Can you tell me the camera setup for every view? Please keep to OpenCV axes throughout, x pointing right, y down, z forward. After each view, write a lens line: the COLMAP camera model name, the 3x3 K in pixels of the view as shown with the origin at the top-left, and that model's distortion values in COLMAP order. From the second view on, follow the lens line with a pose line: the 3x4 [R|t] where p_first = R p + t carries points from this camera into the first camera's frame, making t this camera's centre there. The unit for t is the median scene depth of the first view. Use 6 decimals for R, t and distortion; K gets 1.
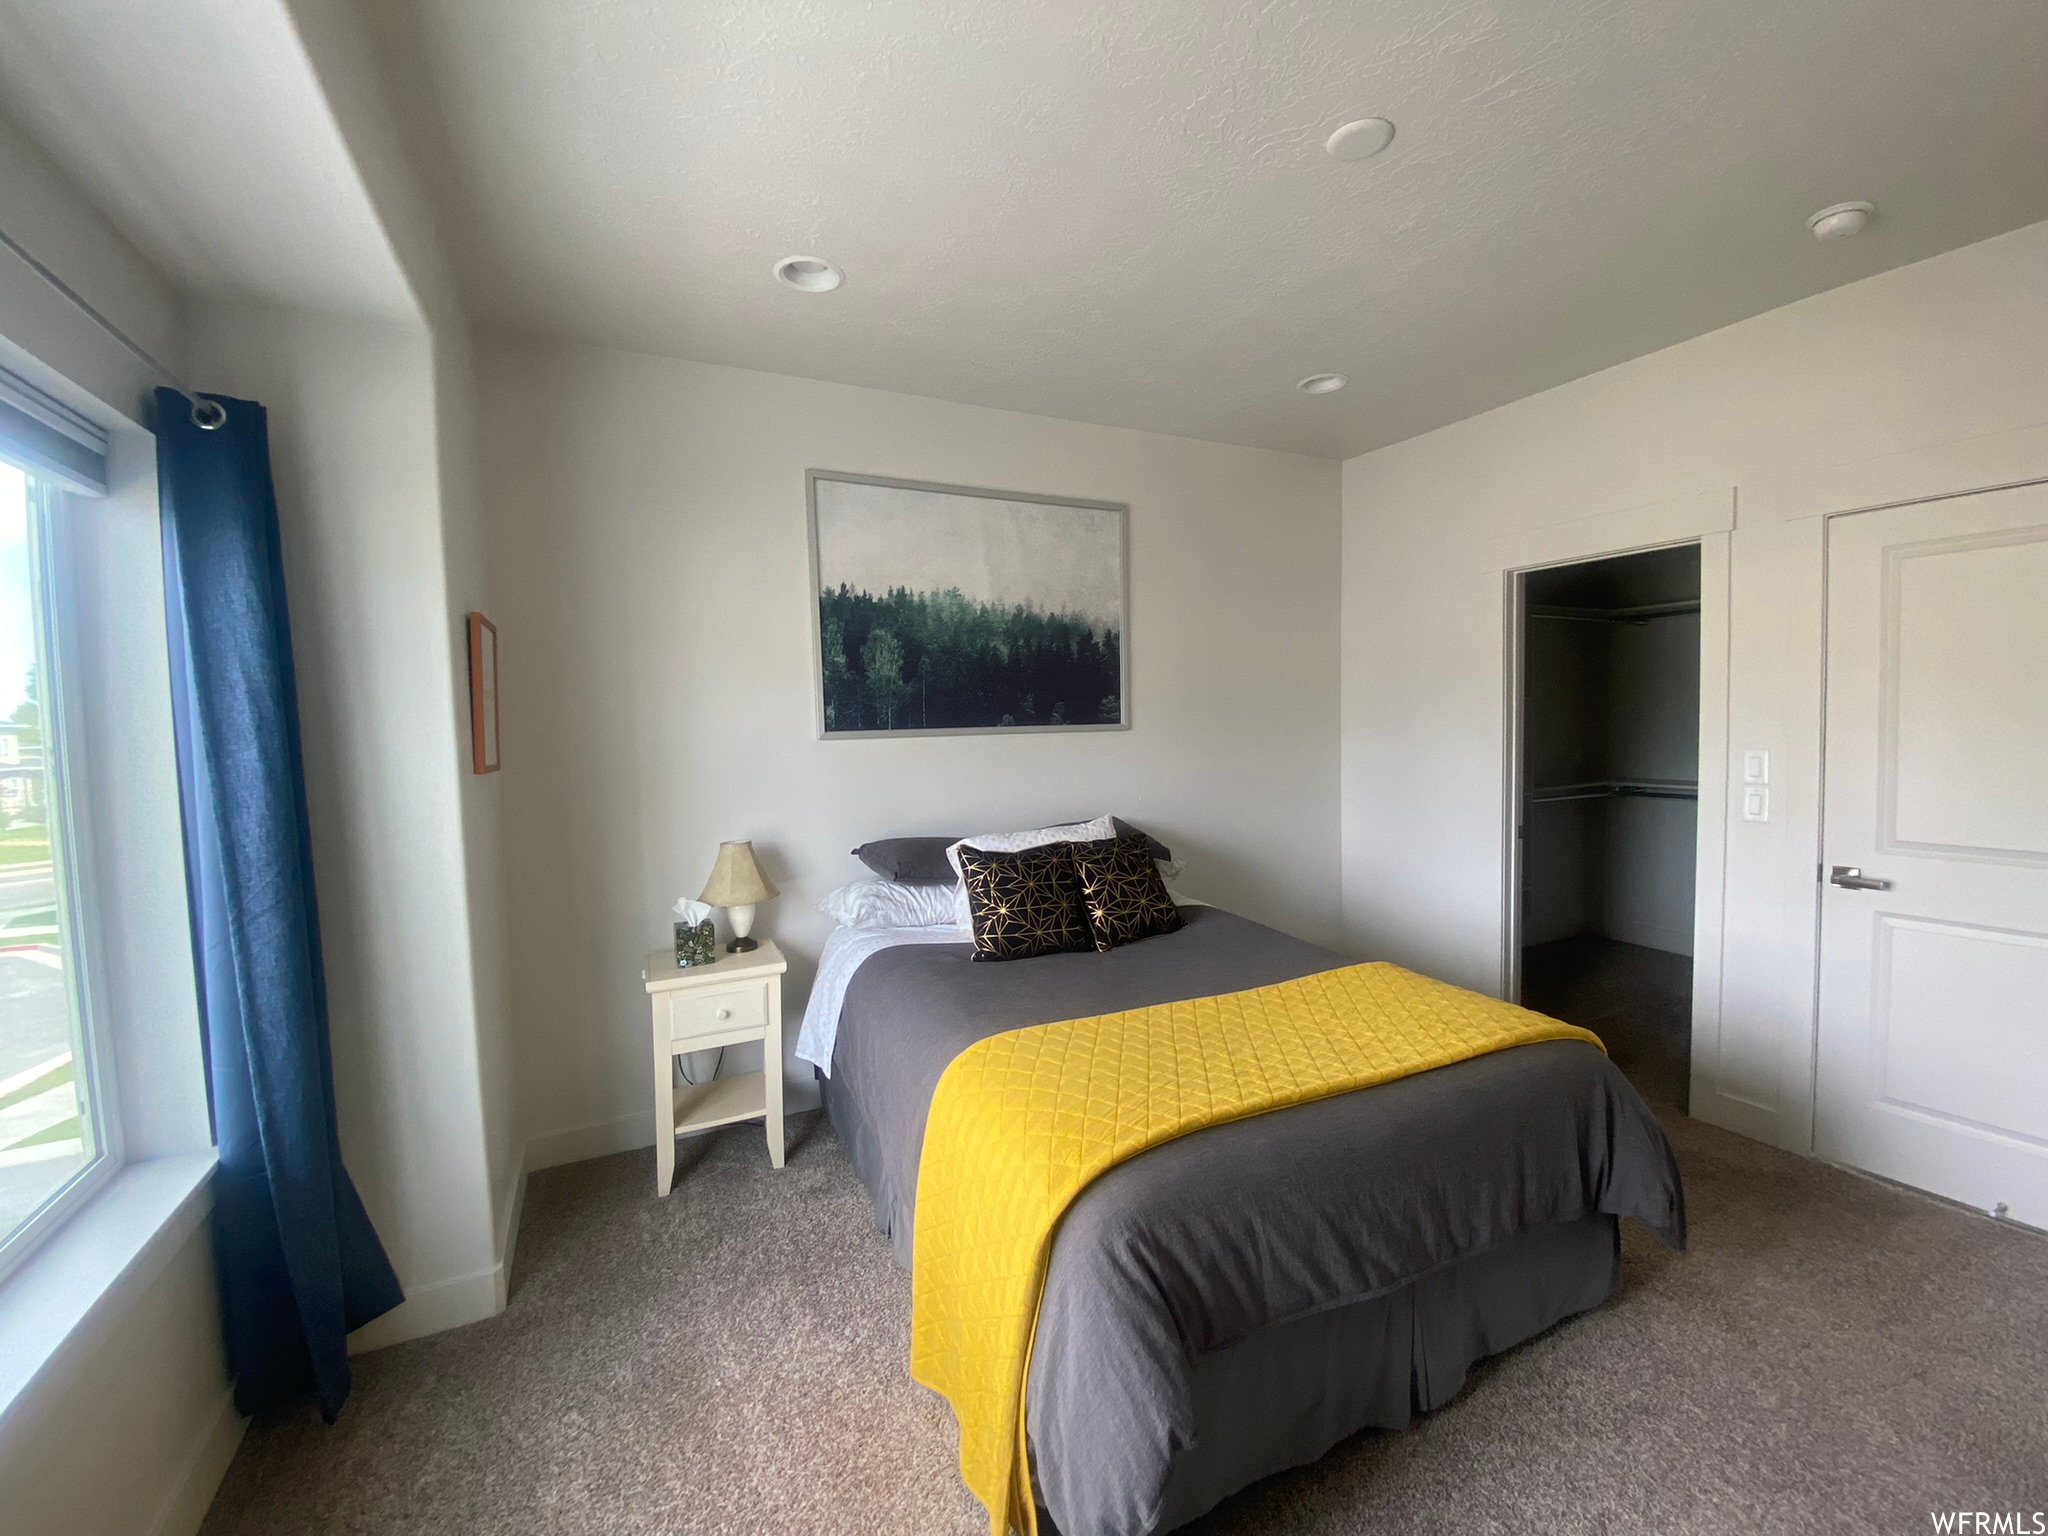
lens RADIAL K [[818.7, 0, 1049.9], [0, 818.7, 776.6], [0, 0, 1]] dist [-0.000564, -0.010624]
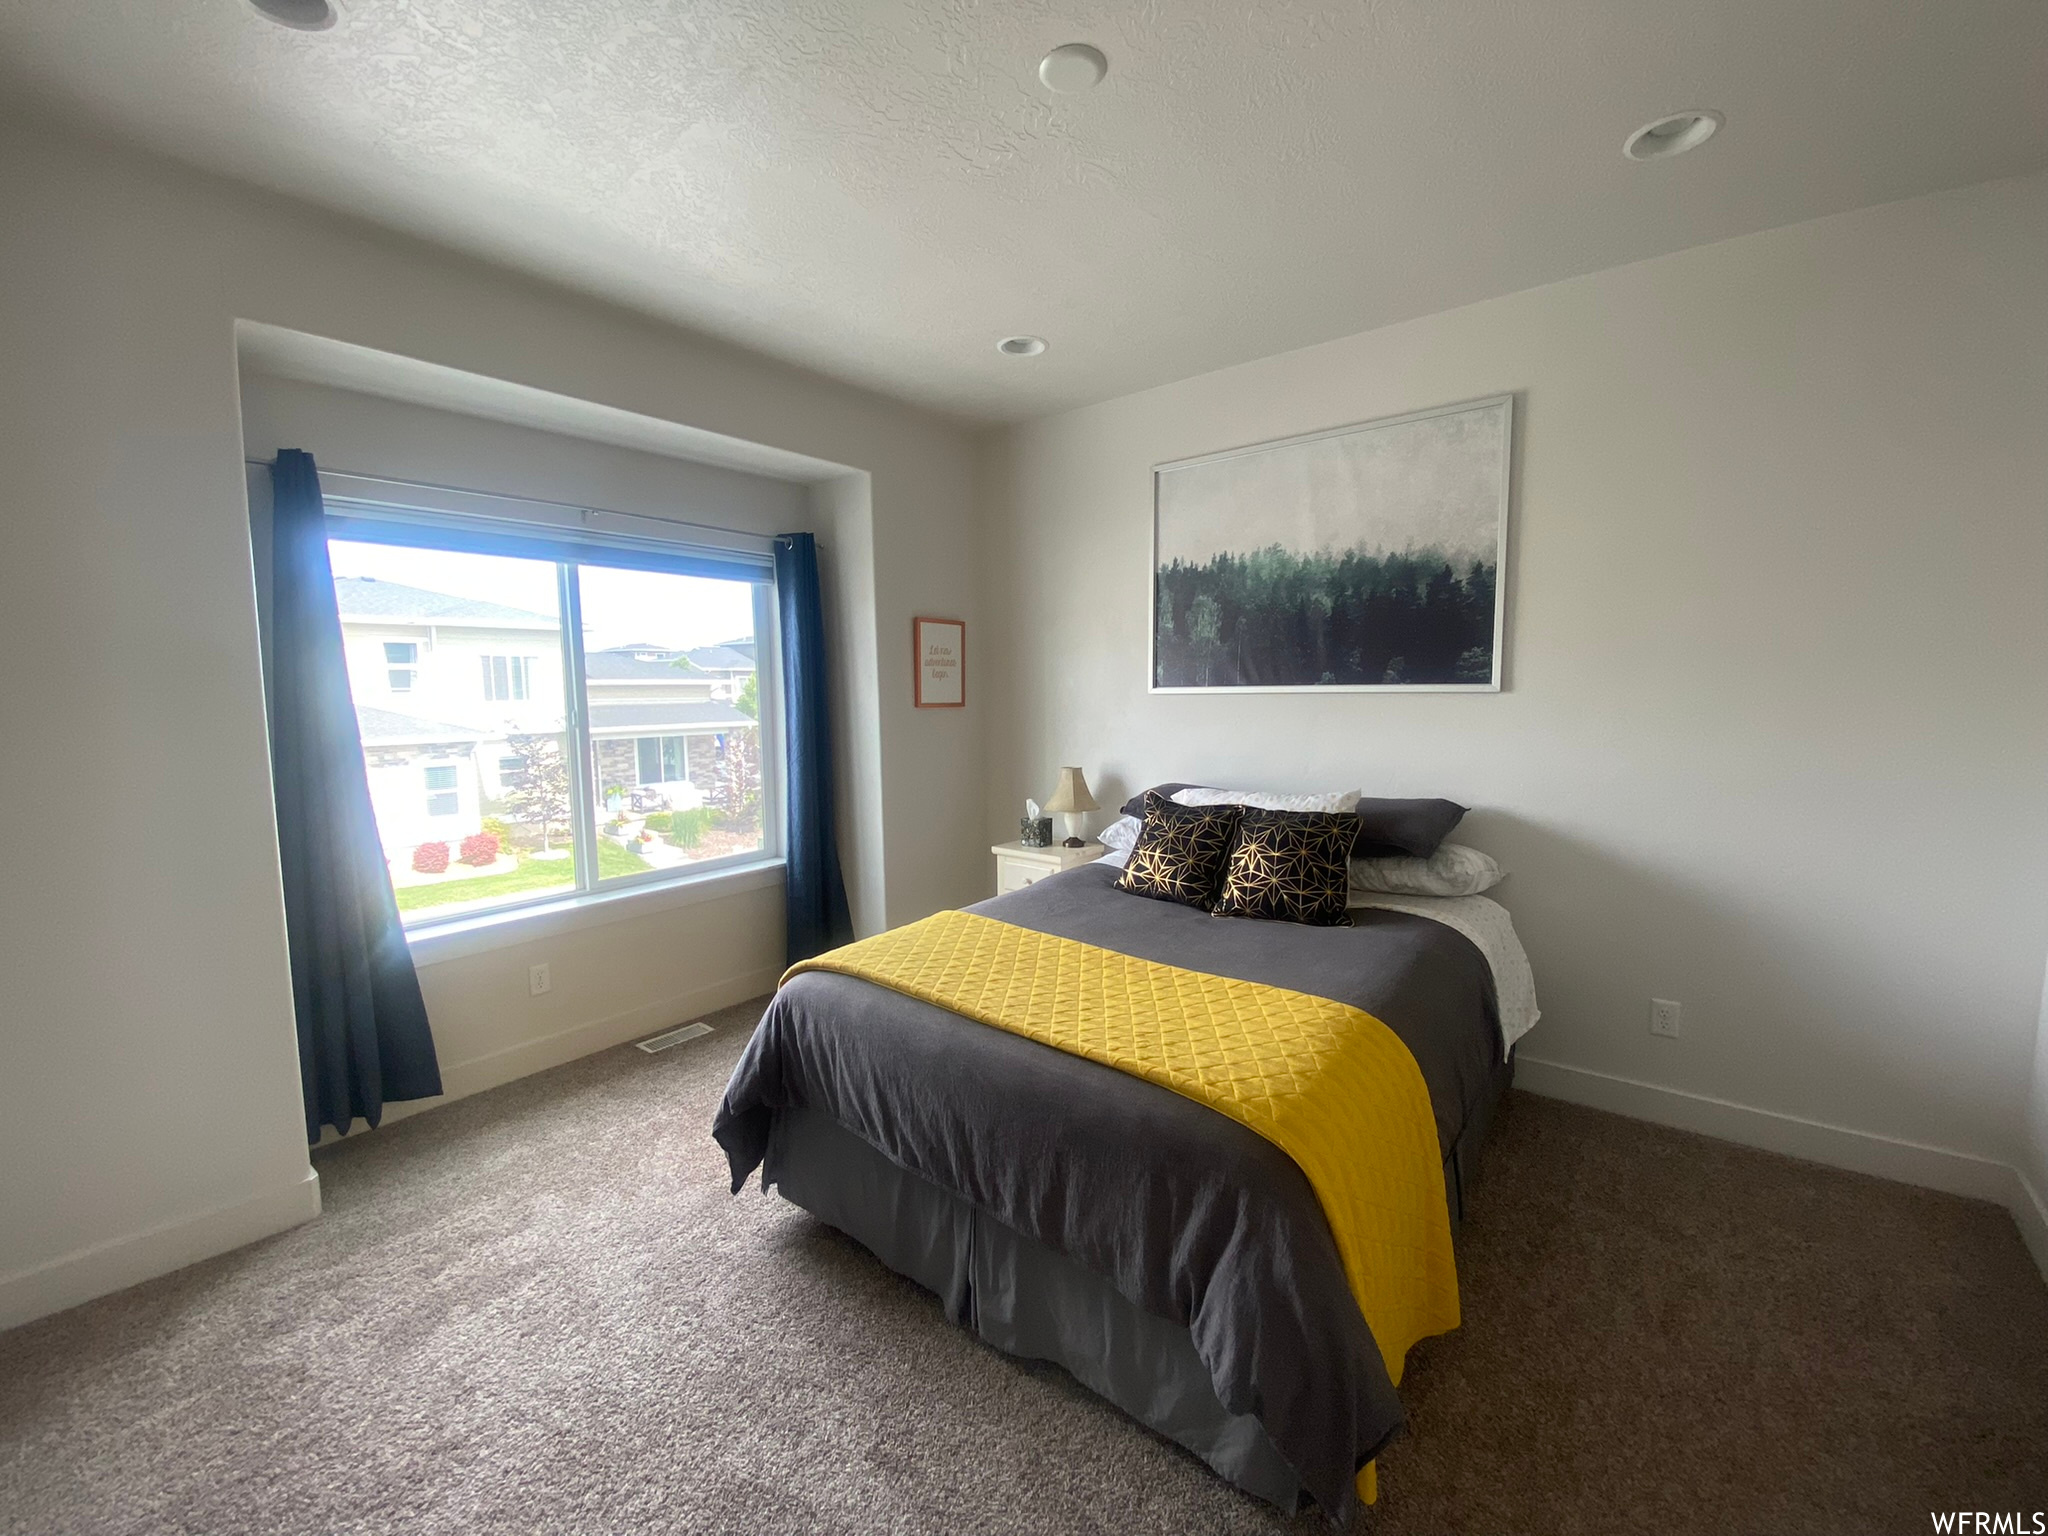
lens RADIAL K [[818.7, 0, 988.9], [0, 818.7, 776.7], [0, 0, 1]] dist [-0.000564, -0.010624]
pose [[0.411025, 0.112981, -0.904596, 0.680260], [-0.058859, 0.993509, 0.097342, -0.027136], [0.909722, 0.013234, 0.415007, 0.279477]]
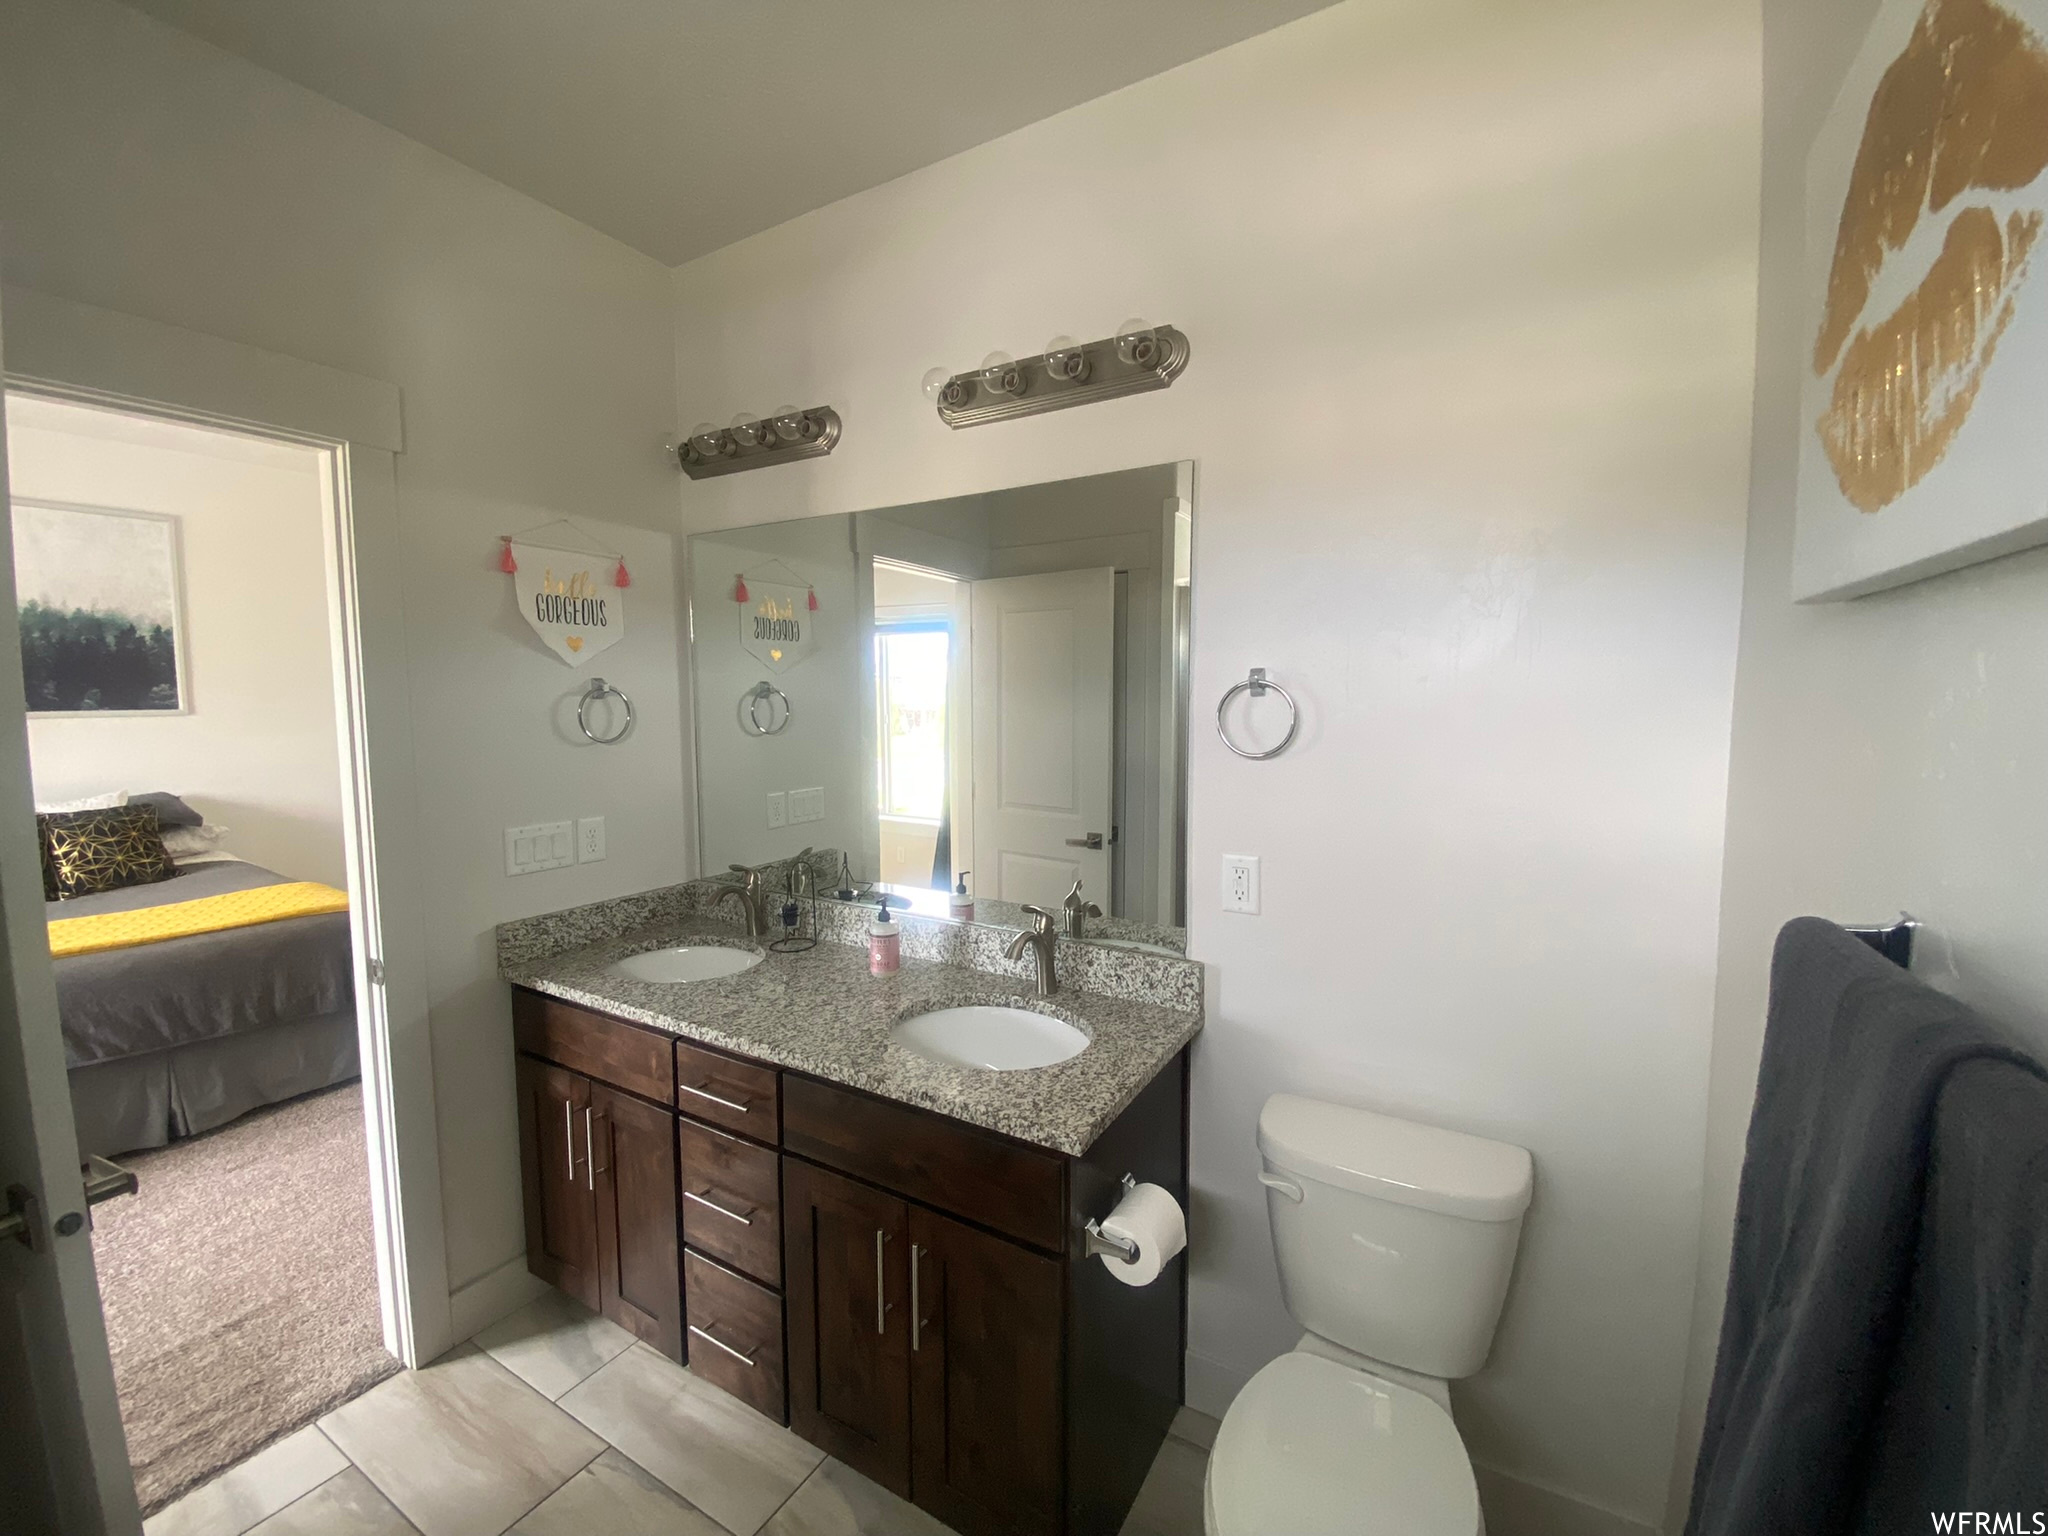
lens RADIAL K [[818.7, 0, 1032.6], [0, 818.7, 757.9], [0, 0, 1]] dist [-0.000564, -0.010624]
pose [[0.828689, -0.021982, 0.559277, 0.495043], [0.017564, 0.999758, 0.013270, 0.009495], [-0.559433, -0.001173, 0.828875, -0.654616]]
